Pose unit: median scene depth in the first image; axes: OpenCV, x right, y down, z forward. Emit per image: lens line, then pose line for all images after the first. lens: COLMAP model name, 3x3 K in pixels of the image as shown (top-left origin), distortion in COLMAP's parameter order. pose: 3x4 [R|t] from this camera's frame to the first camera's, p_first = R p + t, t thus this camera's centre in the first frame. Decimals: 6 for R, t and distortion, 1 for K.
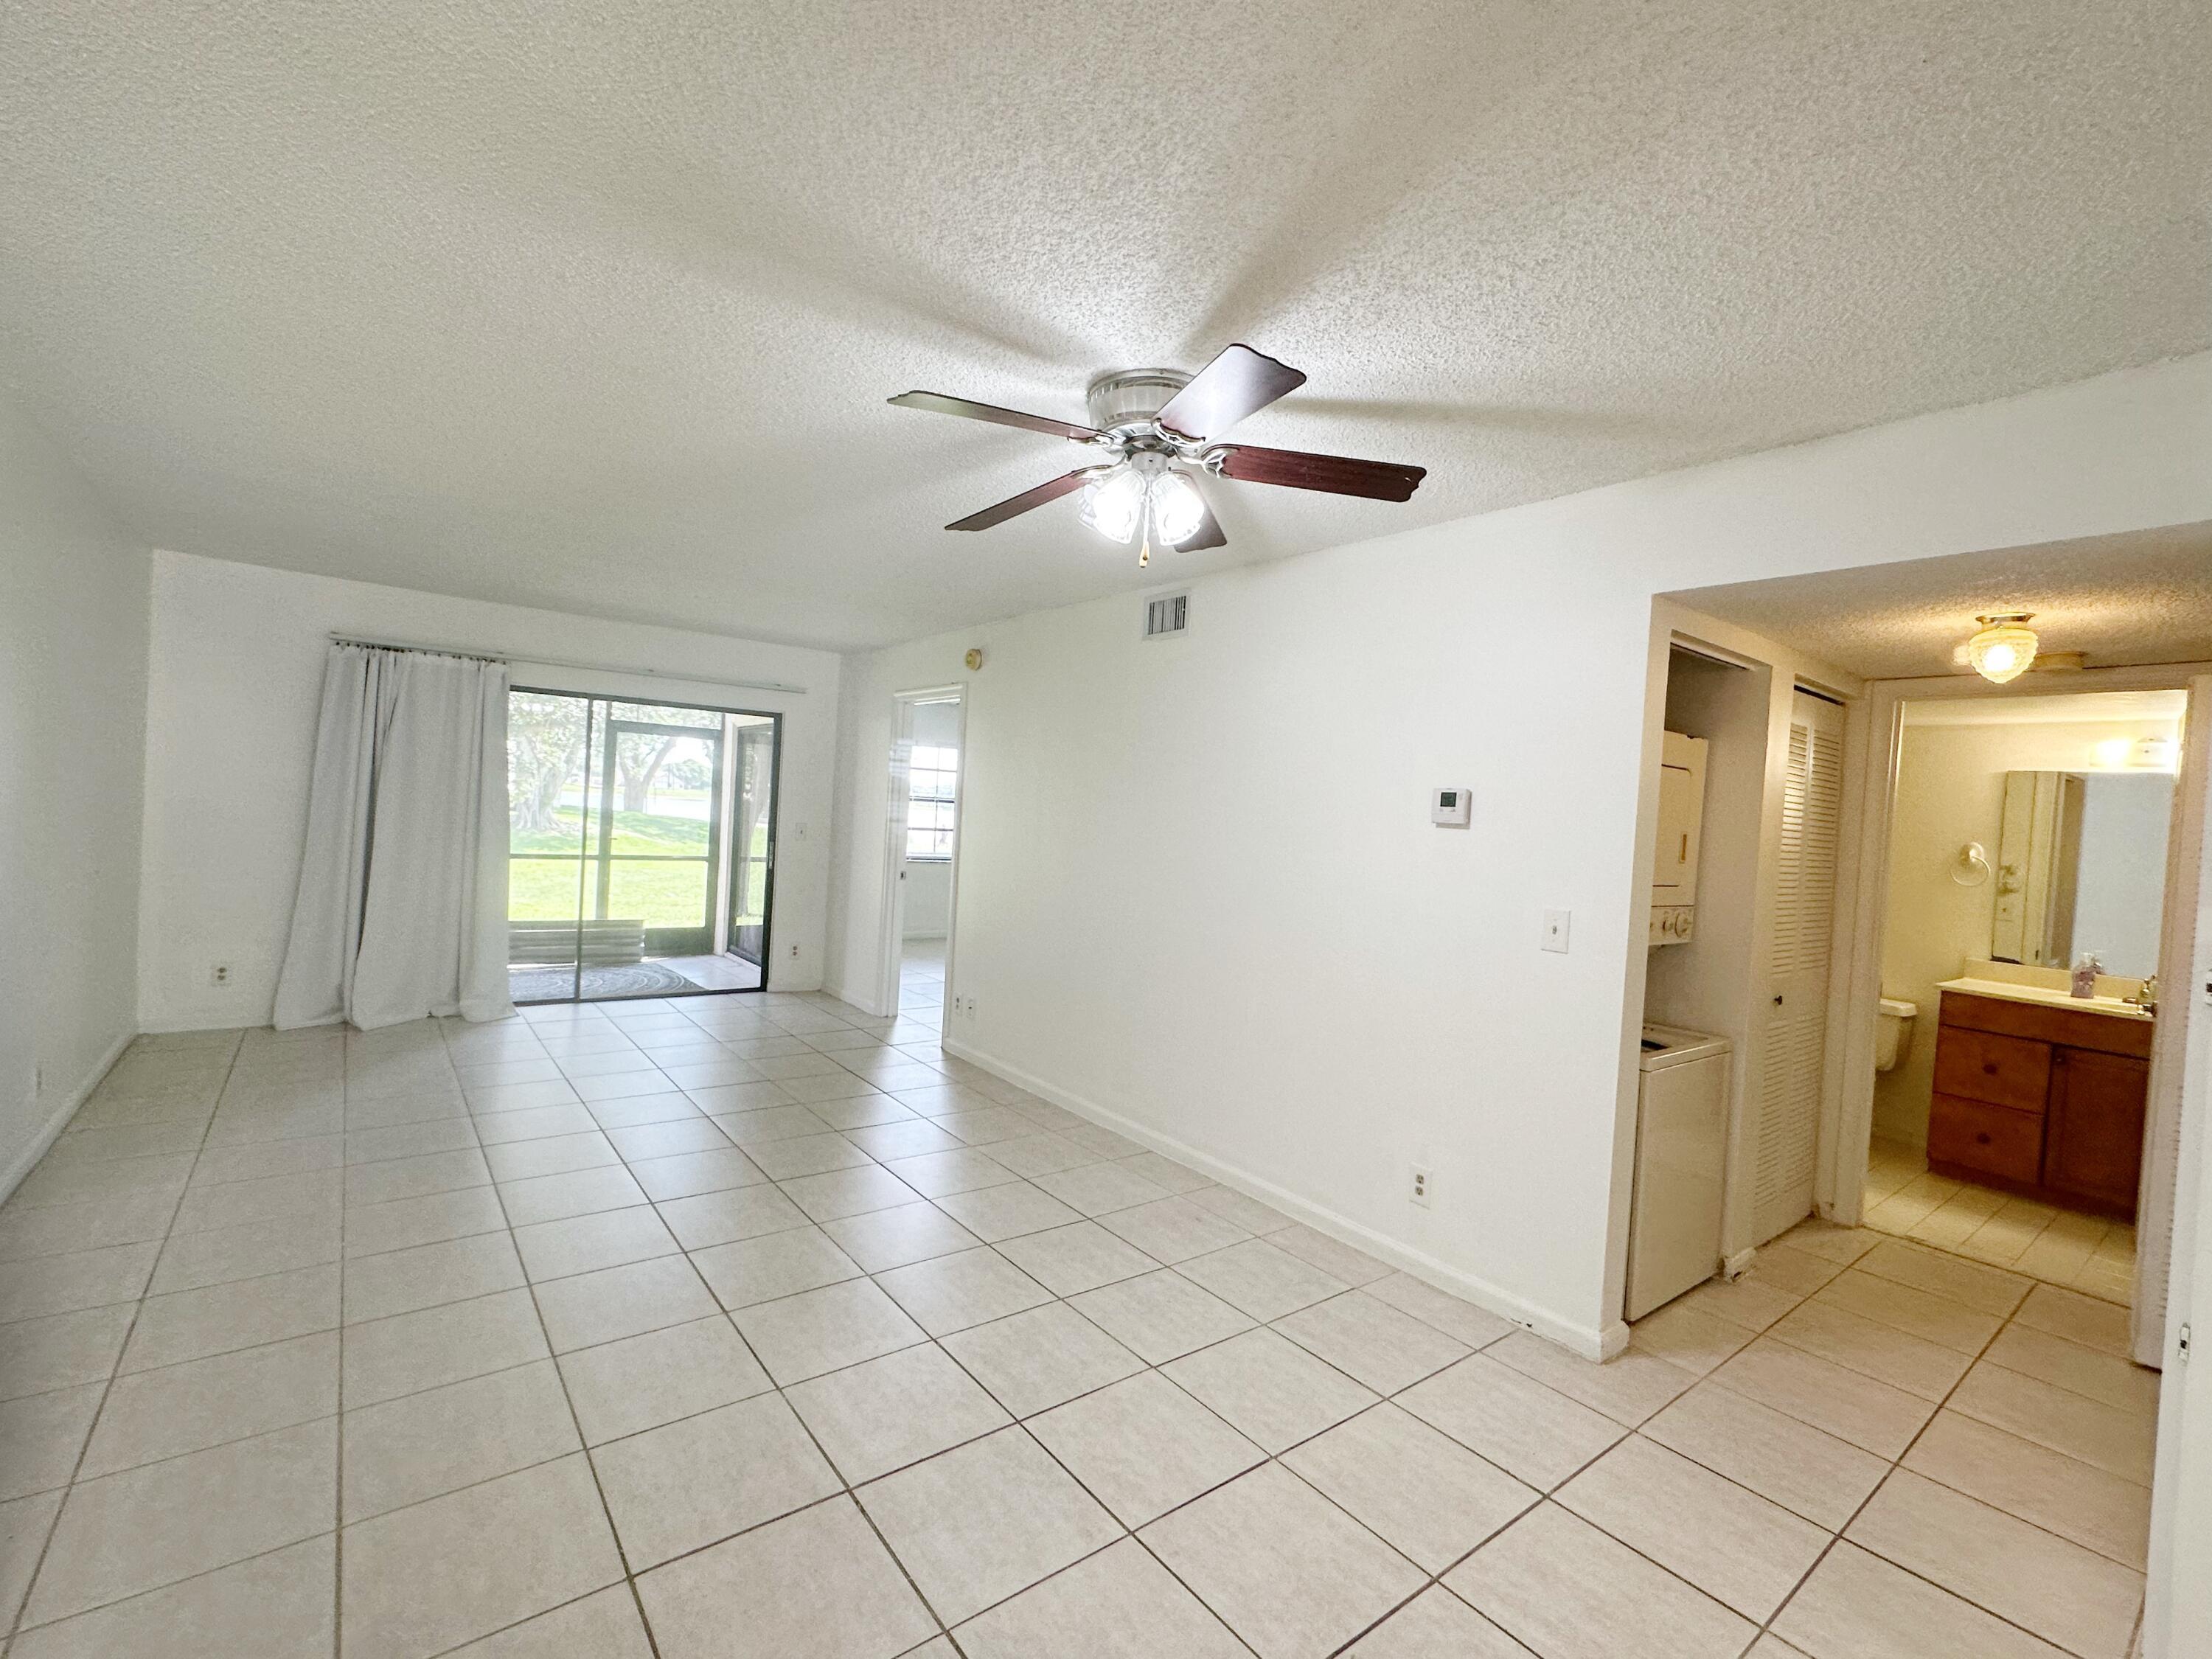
lens RADIAL K [[976.6, 0, 1104.6], [0, 976.6, 828.3], [0, 0, 1]] dist [-0.003758, 0.000902]
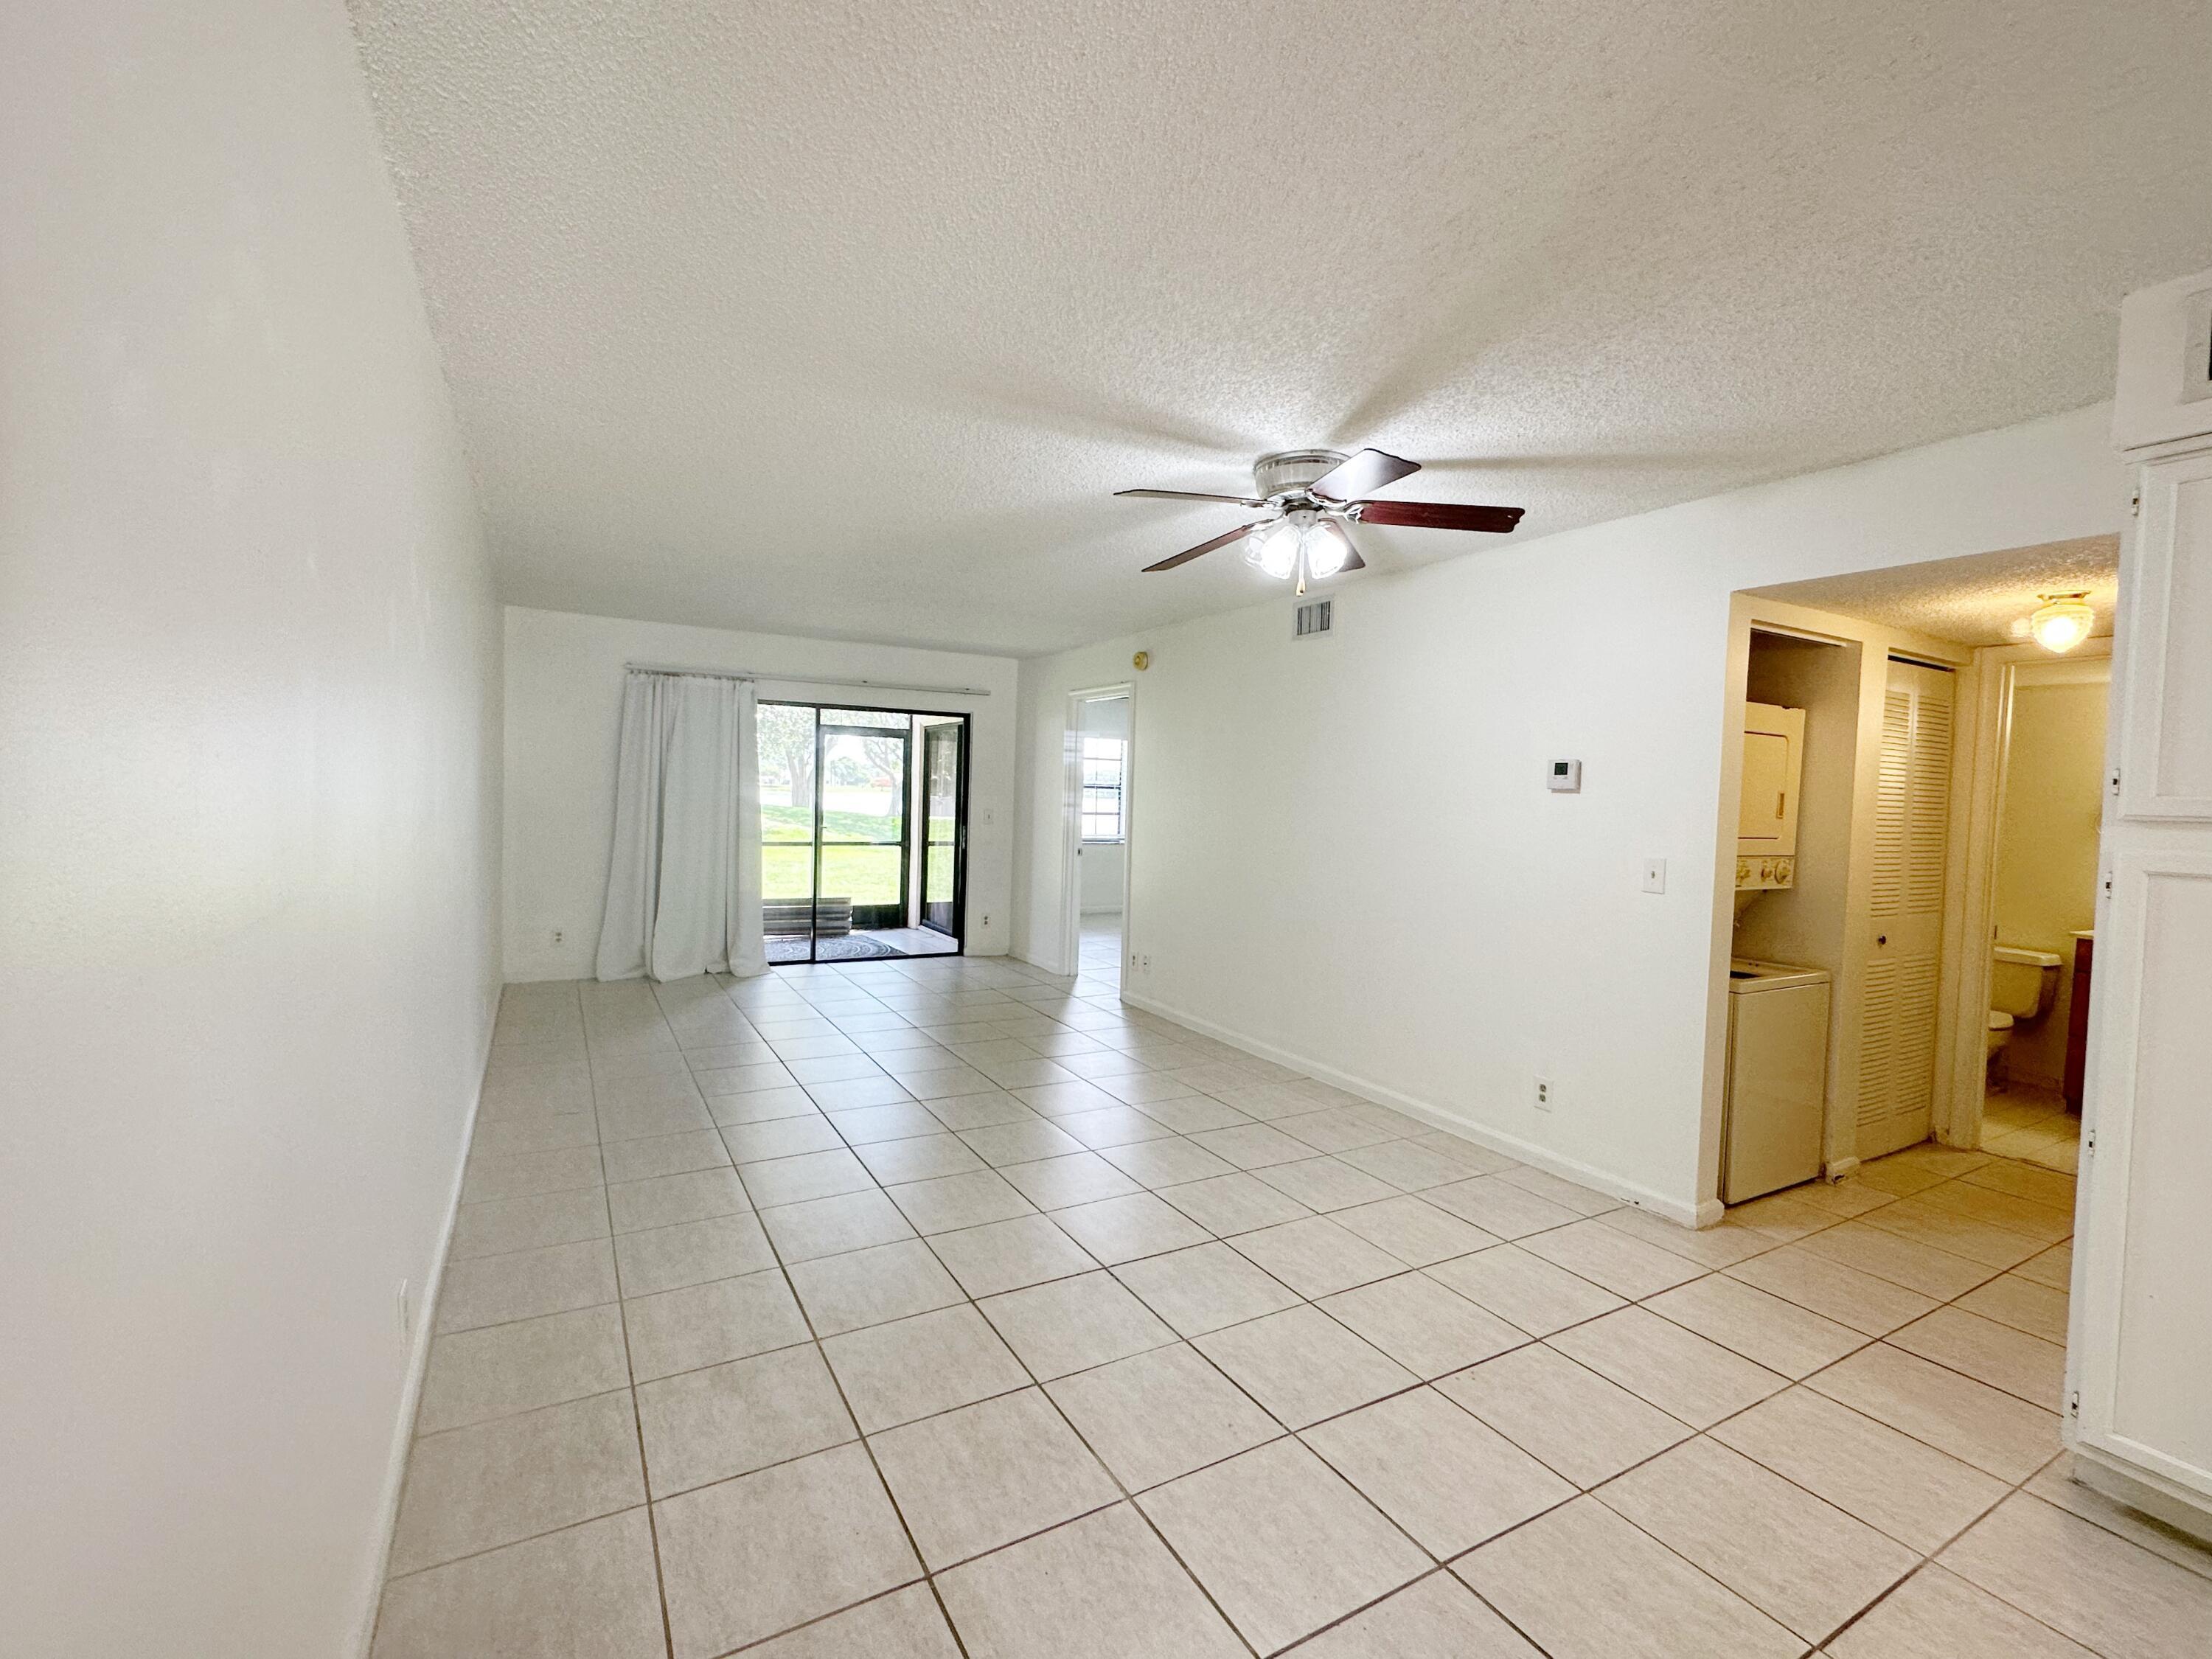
lens RADIAL K [[976.6, 0, 1104.5], [0, 976.6, 827.1], [0, 0, 1]] dist [-0.003758, 0.000902]
pose [[0.989492, -0.022267, -0.142863, -0.026374], [0.024072, 0.999651, 0.010918, 0.013371], [0.142570, -0.014242, 0.989682, -0.224624]]
